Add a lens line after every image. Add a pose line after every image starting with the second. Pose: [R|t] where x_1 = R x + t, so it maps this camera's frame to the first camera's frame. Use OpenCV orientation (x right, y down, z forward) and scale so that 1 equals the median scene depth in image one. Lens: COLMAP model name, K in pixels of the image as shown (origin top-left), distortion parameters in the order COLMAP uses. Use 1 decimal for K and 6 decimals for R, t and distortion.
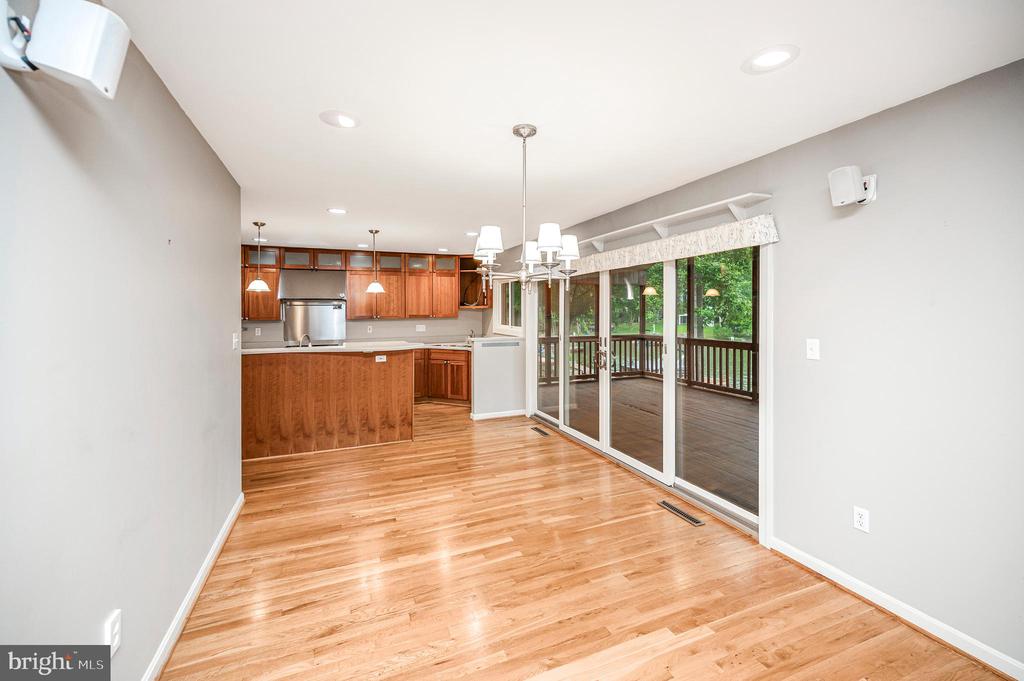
lens RADIAL K [[420.0, 0, 485.8], [0, 420.0, 309.1], [0, 0, 1]] dist [0.004512, -0.003366]
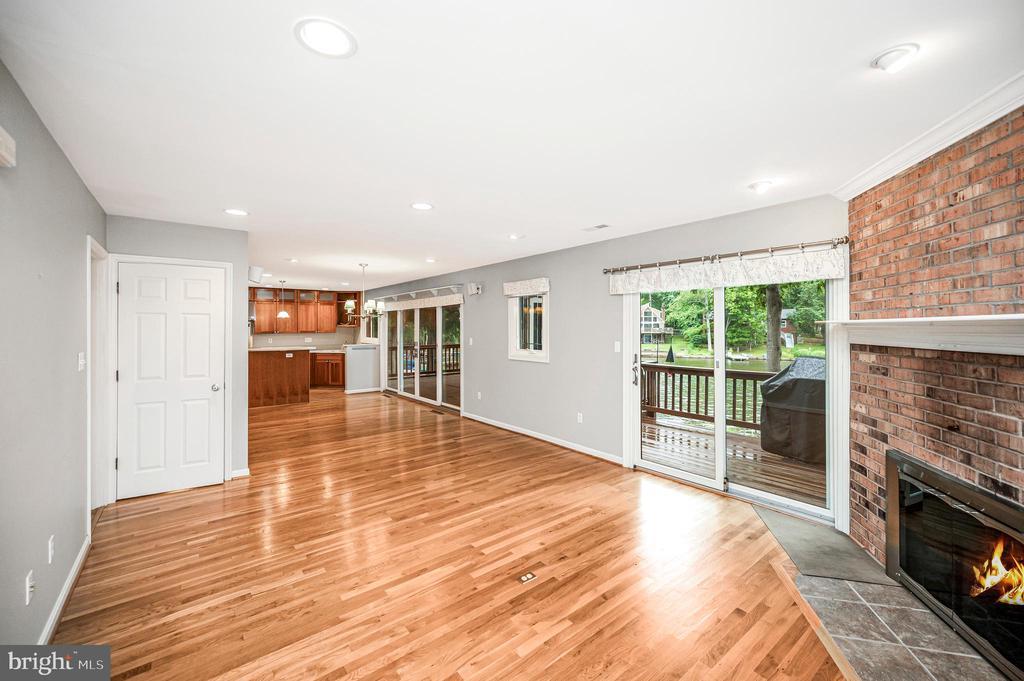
lens RADIAL K [[420.0, 0, 507.2], [0, 420.0, 336.7], [0, 0, 1]] dist [0.004512, -0.003366]
pose [[0.946565, -0.002665, 0.322502, 0.032964], [-0.004875, 0.999733, 0.022569, -0.002902], [-0.322476, -0.022935, 0.946300, -0.692133]]
